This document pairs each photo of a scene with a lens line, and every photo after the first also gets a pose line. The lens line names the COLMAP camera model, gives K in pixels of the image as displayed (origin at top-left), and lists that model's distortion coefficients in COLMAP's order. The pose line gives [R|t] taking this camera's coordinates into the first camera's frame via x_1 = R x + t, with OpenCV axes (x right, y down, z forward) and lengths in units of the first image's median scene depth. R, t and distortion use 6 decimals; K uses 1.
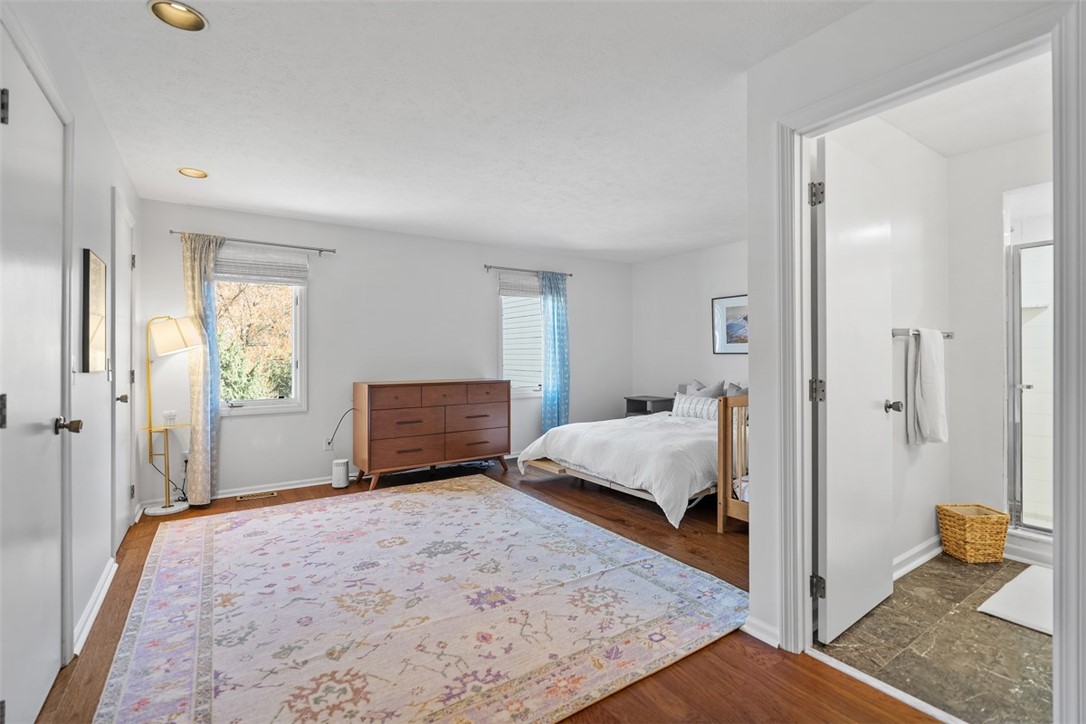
lens RADIAL K [[493.8, 0, 545.8], [0, 493.8, 357.8], [0, 0, 1]] dist [0.001469, 0.001011]
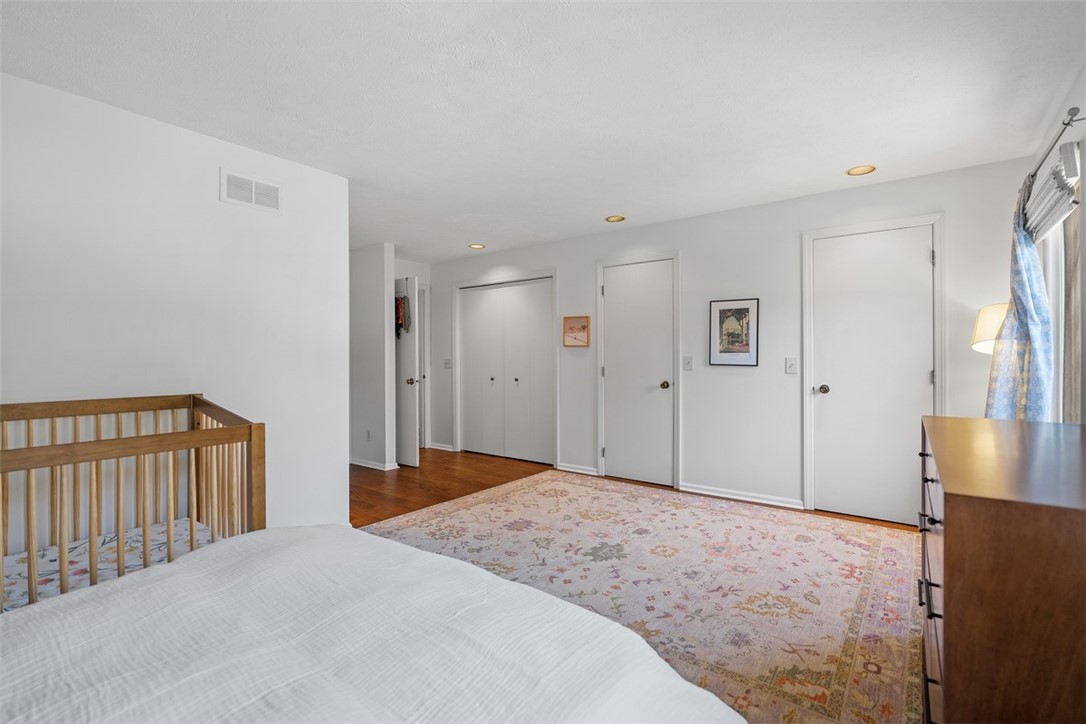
lens RADIAL K [[493.8, 0, 545.8], [0, 493.8, 357.8], [0, 0, 1]] dist [0.001469, 0.001011]
pose [[-0.949845, 0.008621, -0.312604, 0.166965], [0.006411, 0.999947, 0.008097, -0.010276], [0.312657, 0.005687, -0.949849, 1.487873]]
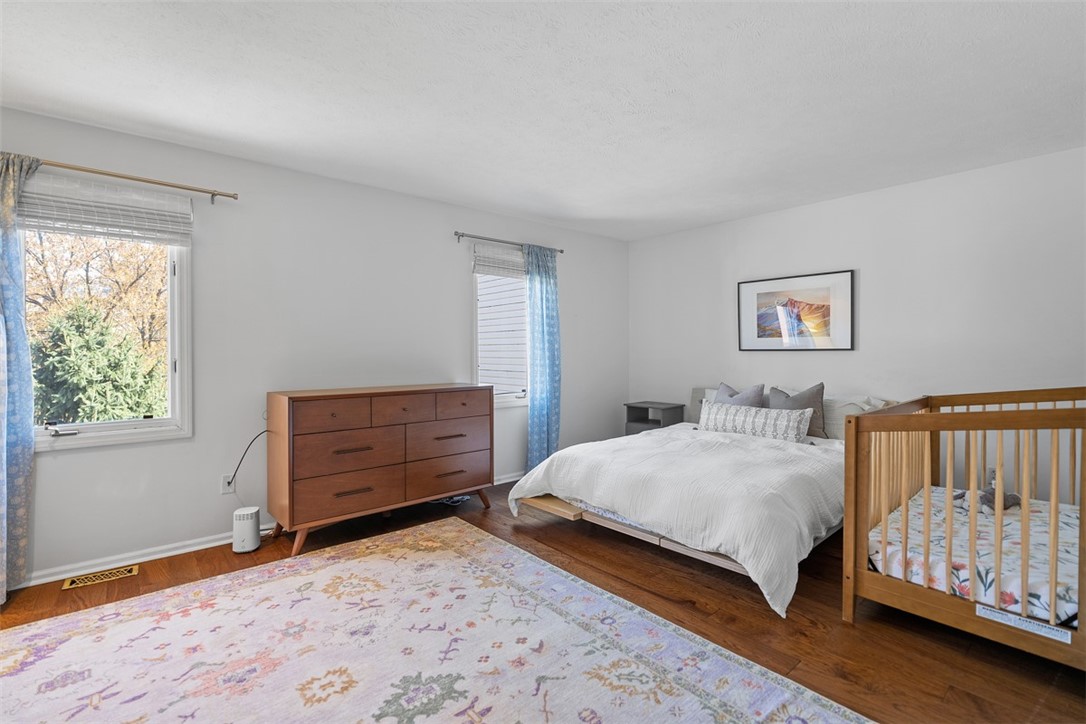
lens RADIAL K [[493.8, 0, 545.8], [0, 493.8, 357.8], [0, 0, 1]] dist [0.001469, 0.001011]
pose [[0.993308, -0.001233, 0.115486, -0.104337], [0.000507, 0.999980, 0.006317, -0.001930], [-0.115491, -0.006216, 0.993289, 0.335796]]
